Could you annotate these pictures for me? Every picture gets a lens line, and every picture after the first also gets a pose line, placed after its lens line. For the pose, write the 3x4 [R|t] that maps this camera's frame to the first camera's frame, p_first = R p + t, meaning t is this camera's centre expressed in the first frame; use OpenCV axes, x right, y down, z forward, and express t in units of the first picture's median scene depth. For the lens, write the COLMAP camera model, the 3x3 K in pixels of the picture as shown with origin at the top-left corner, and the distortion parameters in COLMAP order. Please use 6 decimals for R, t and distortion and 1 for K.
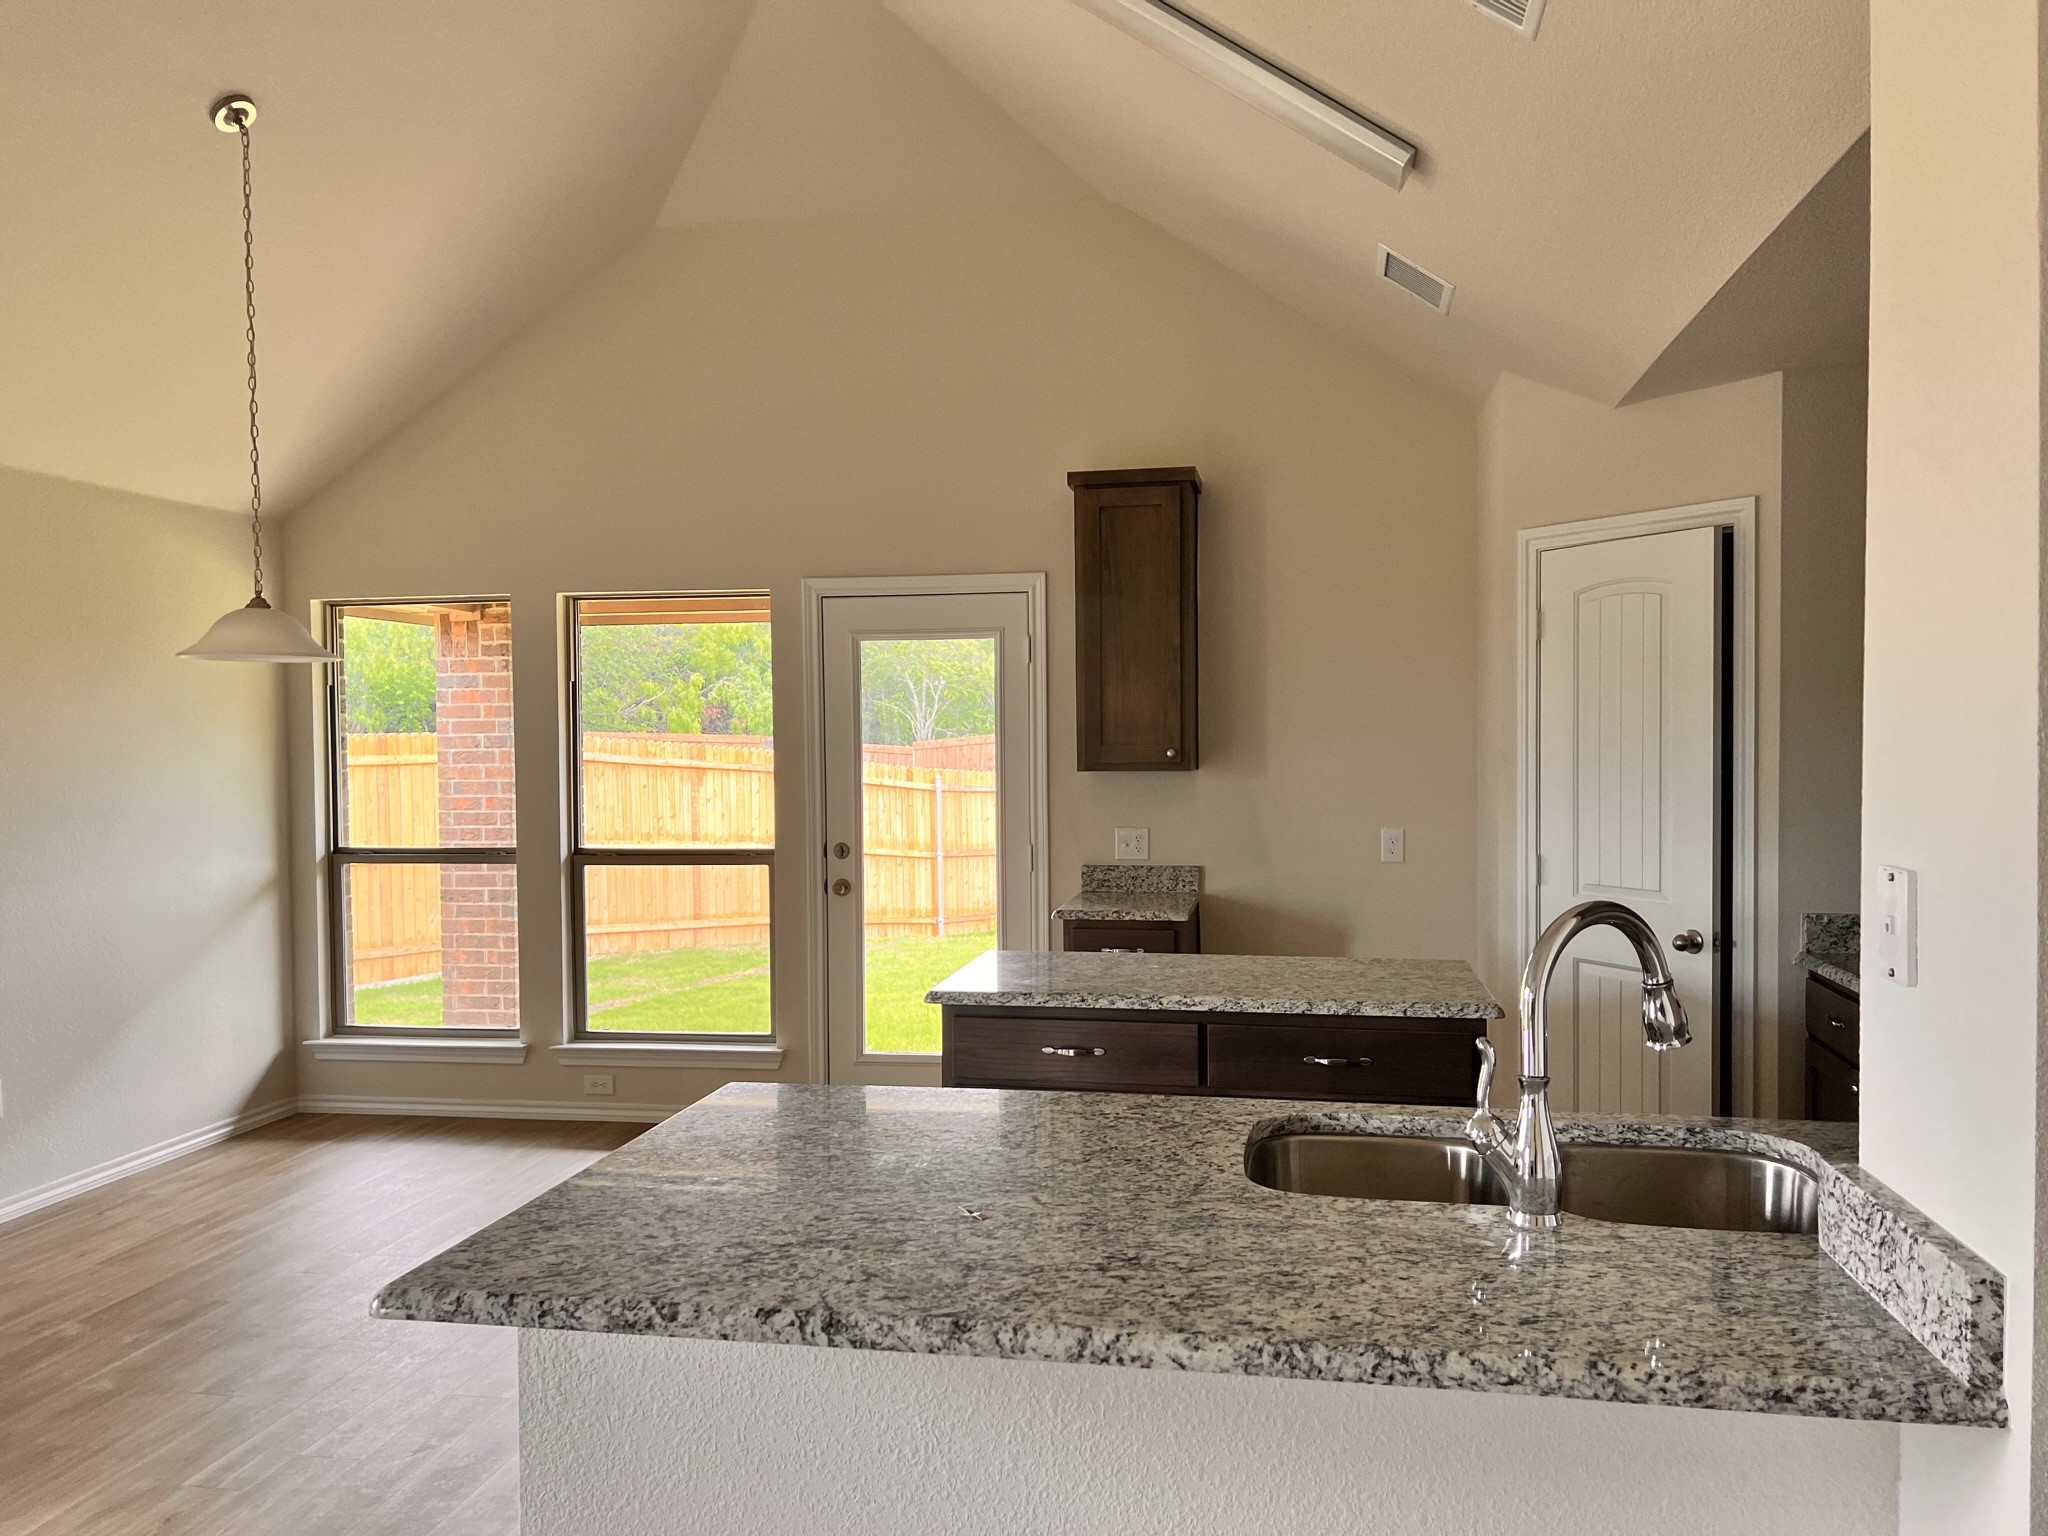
lens RADIAL K [[1530.8, 0, 1024.0], [0, 1530.8, 768.0], [0, 0, 1]] dist [0.065530, -0.094761]
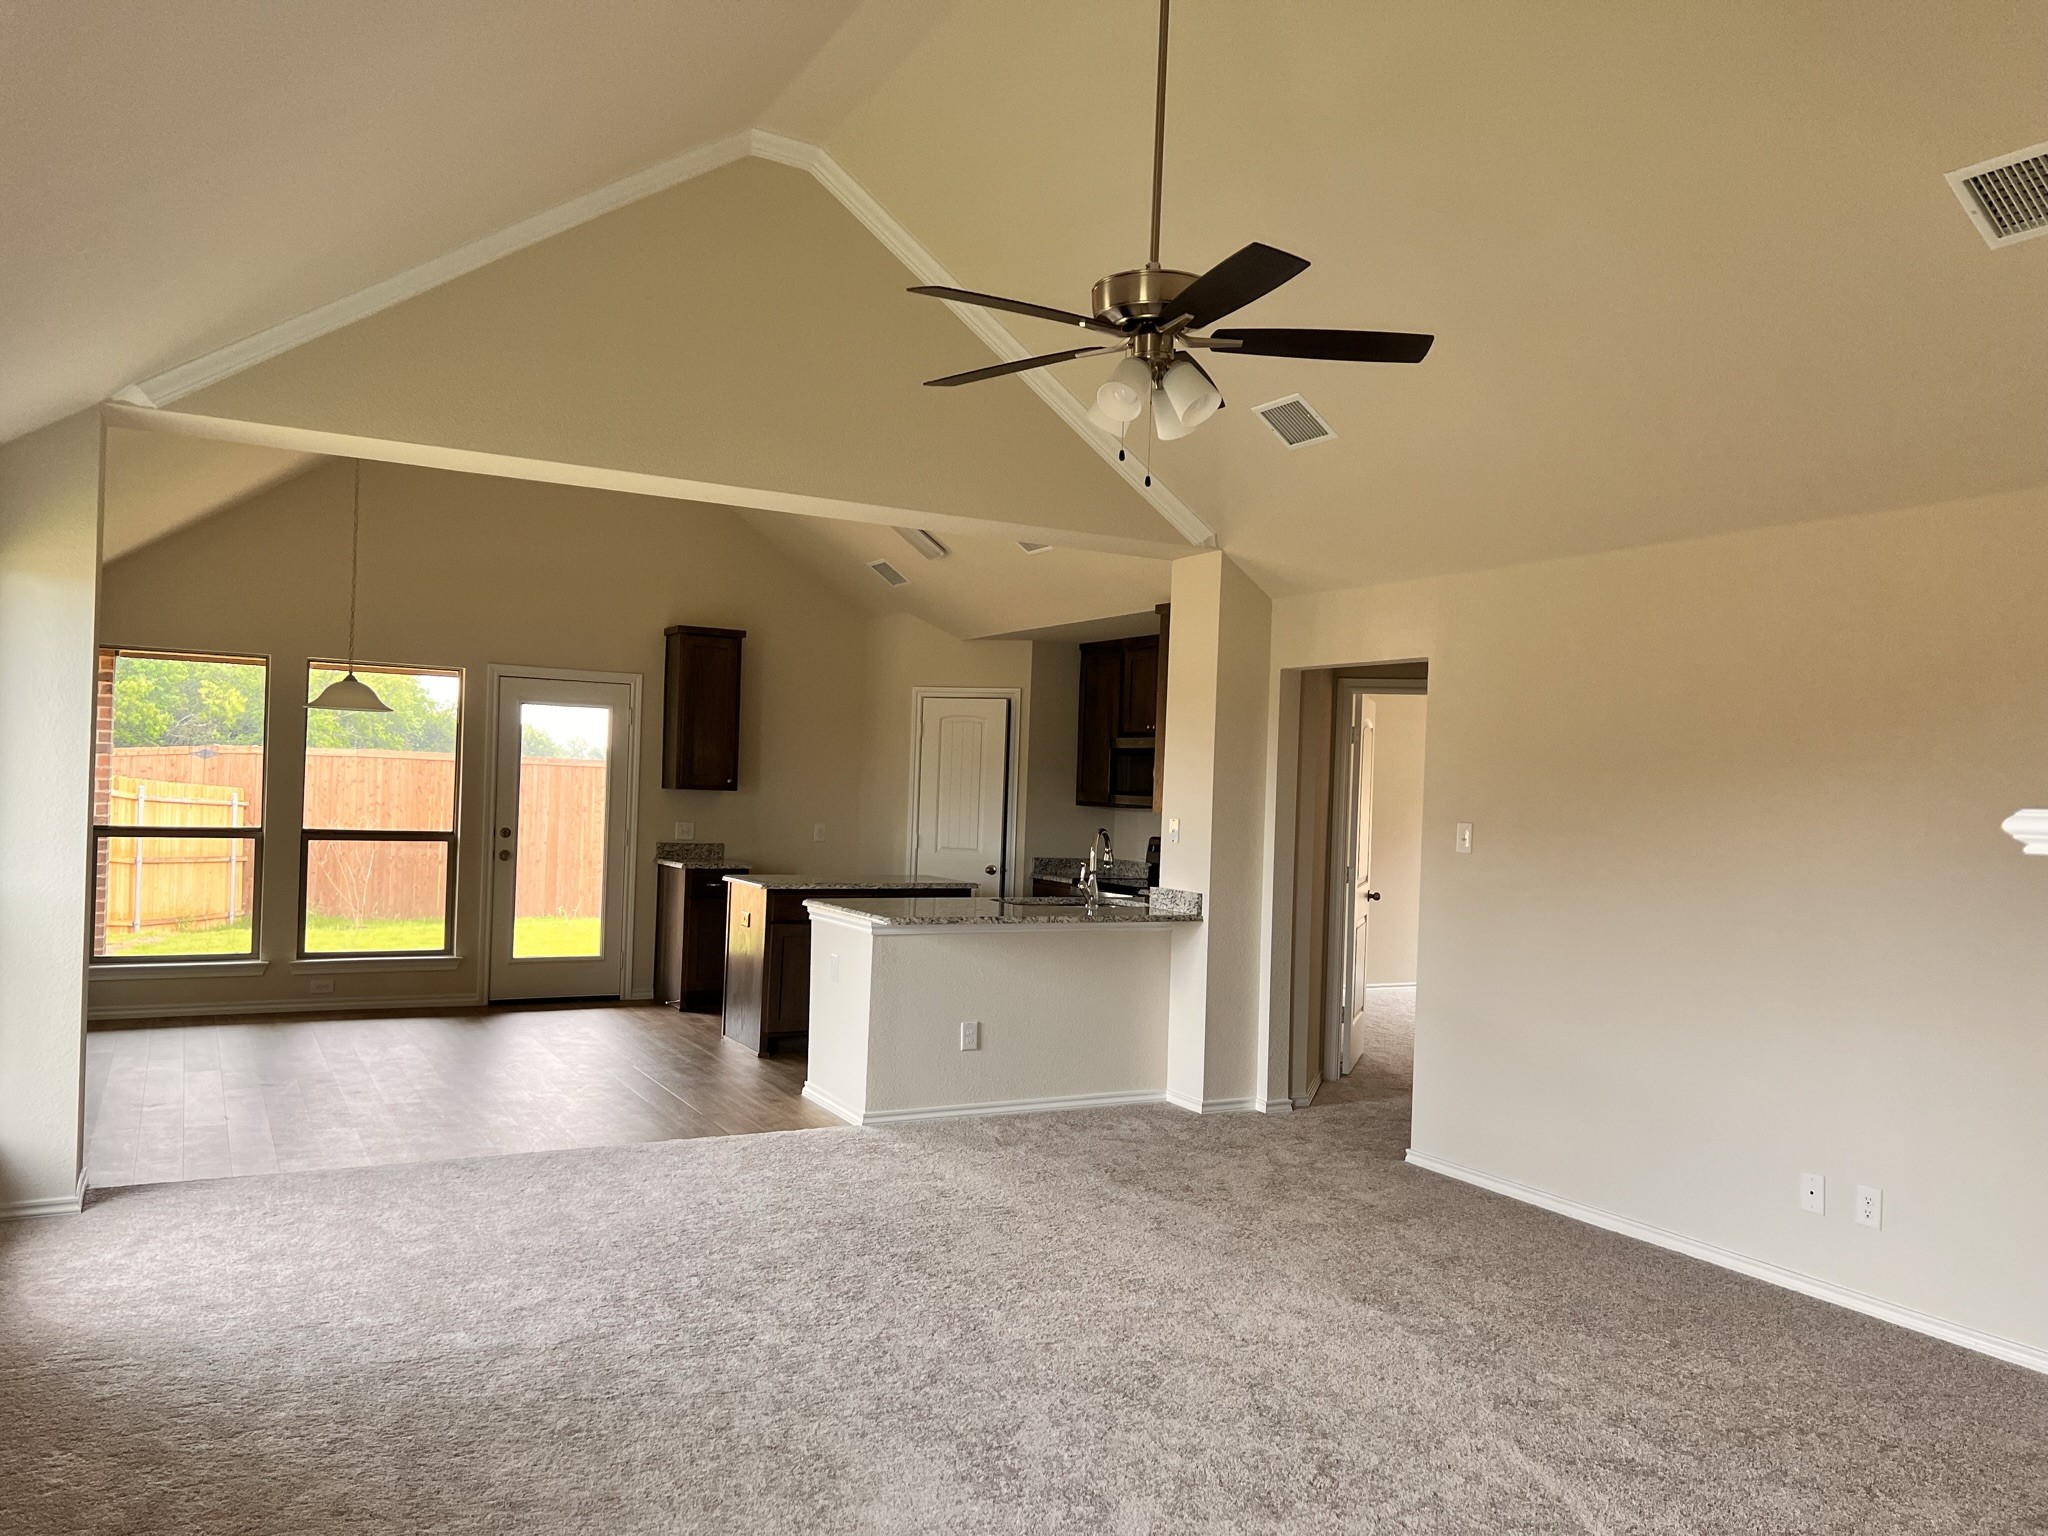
lens RADIAL K [[1540.2, 0, 1040.1], [0, 1540.2, 752.7], [0, 0, 1]] dist [0.061949, -0.046214]
pose [[0.768663, 0.051186, 0.637603, -0.786739], [-0.032561, 0.998632, -0.040915, 0.019236], [-0.638825, 0.010689, 0.769278, -0.671384]]
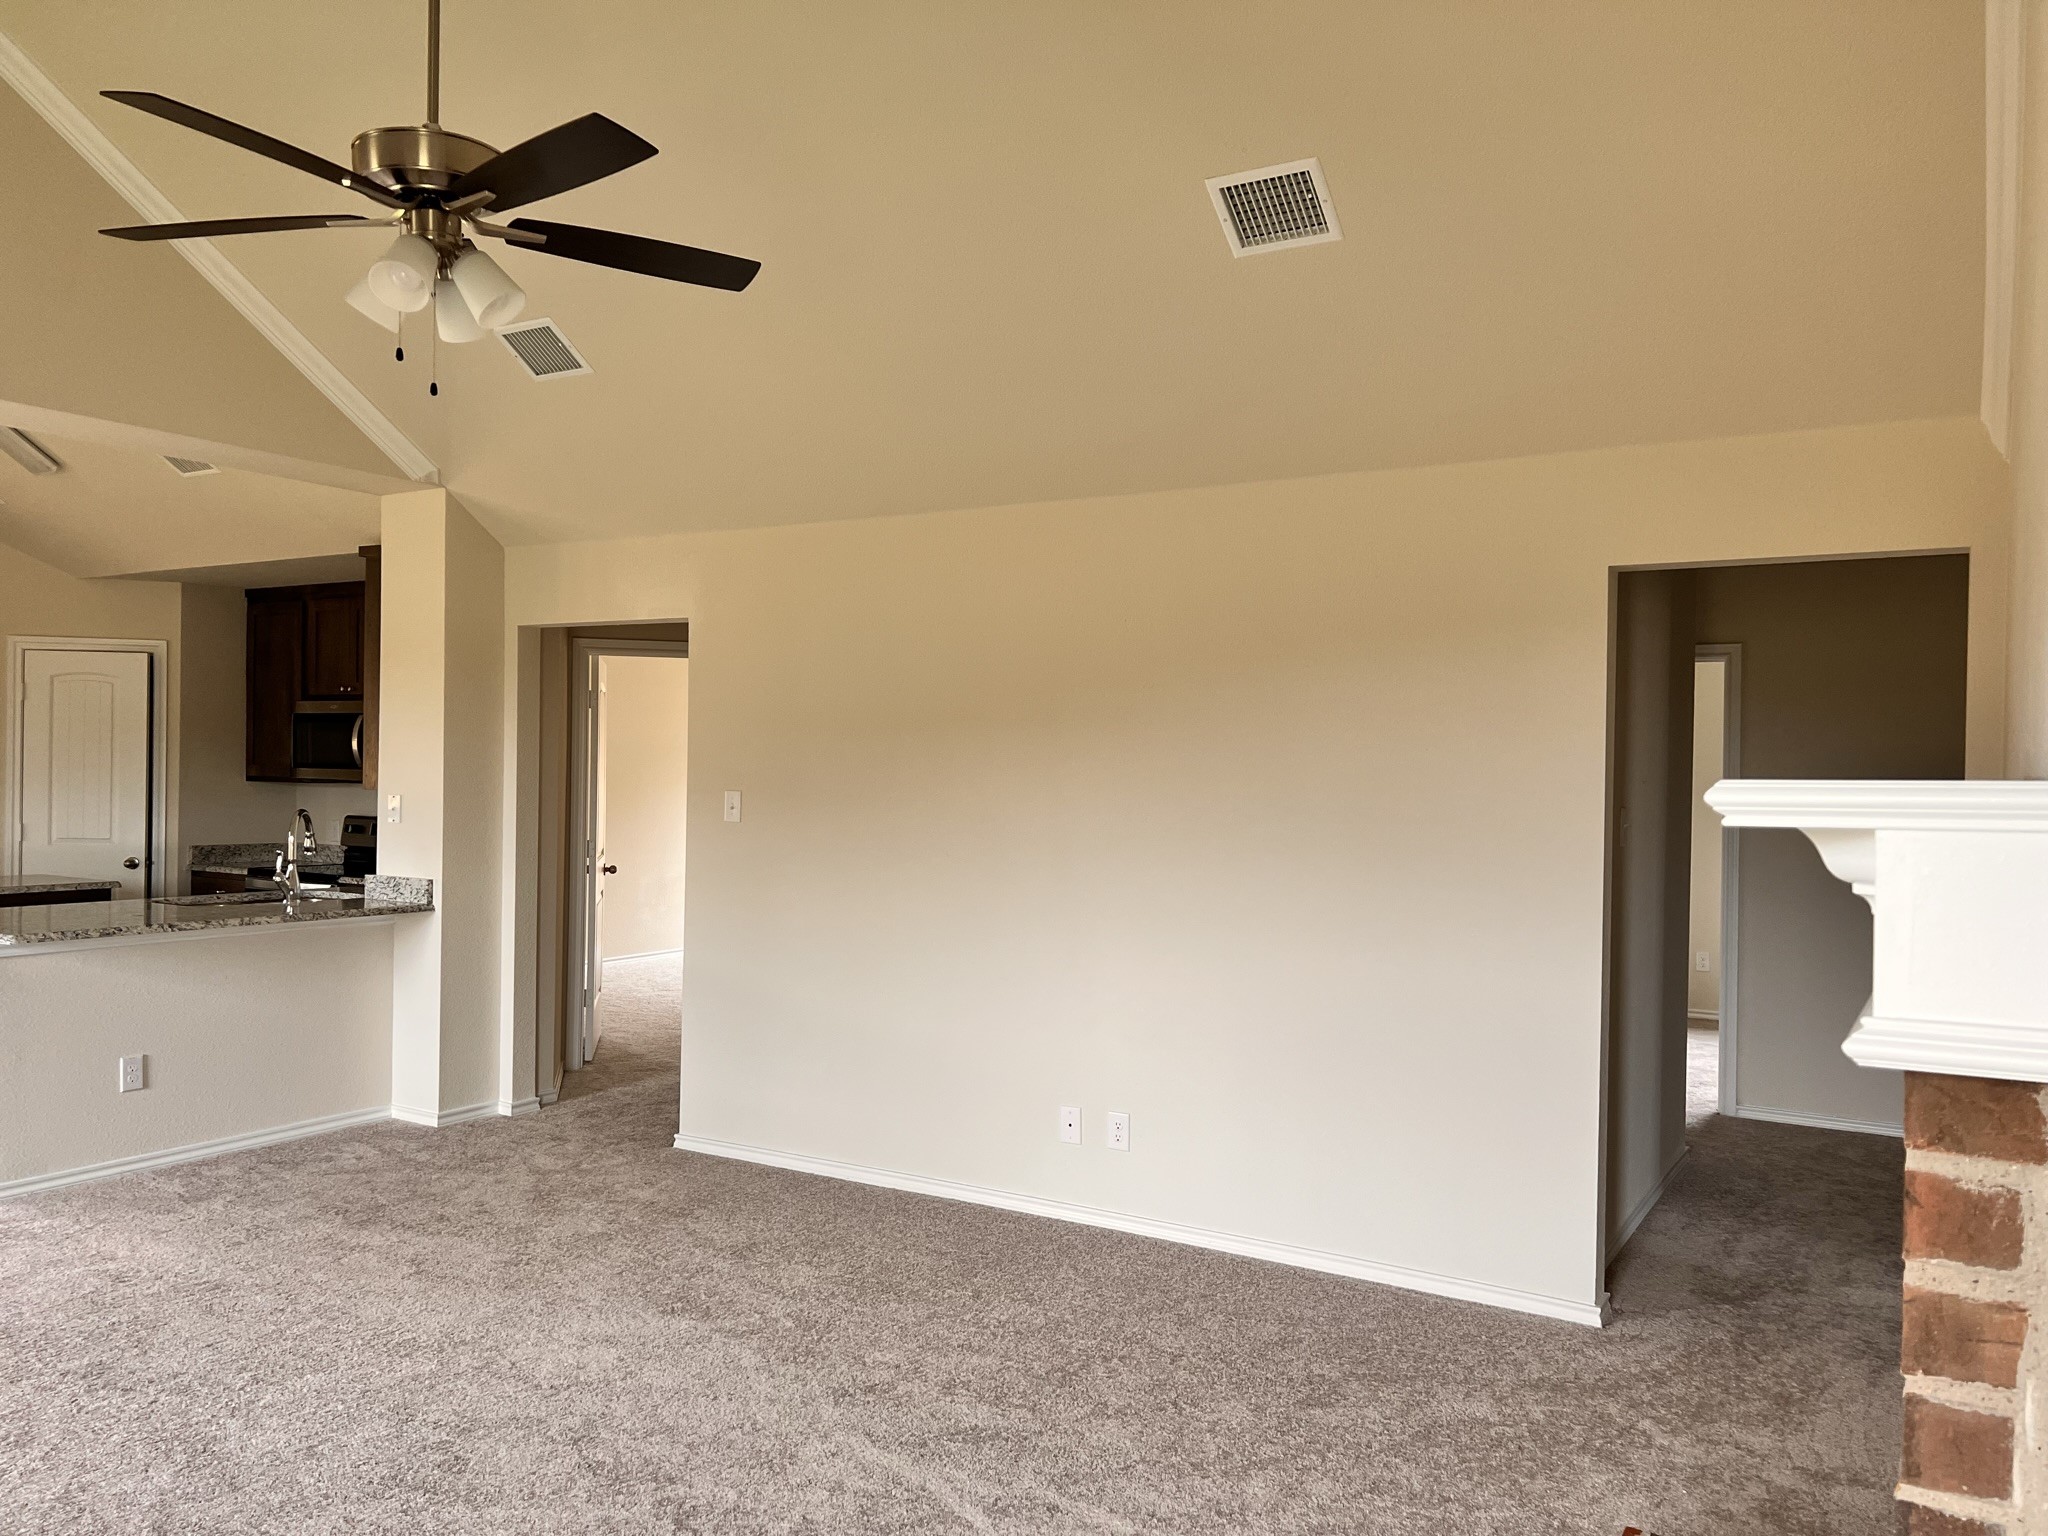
lens RADIAL K [[1548.8, 0, 1012.0], [0, 1548.8, 773.4], [0, 0, 1]] dist [0.067680, -0.060432]
pose [[0.362921, 0.013348, 0.931724, -0.772675], [-0.003831, 0.999910, -0.012832, 0.014969], [-0.931812, 0.001087, 0.362940, -0.578822]]
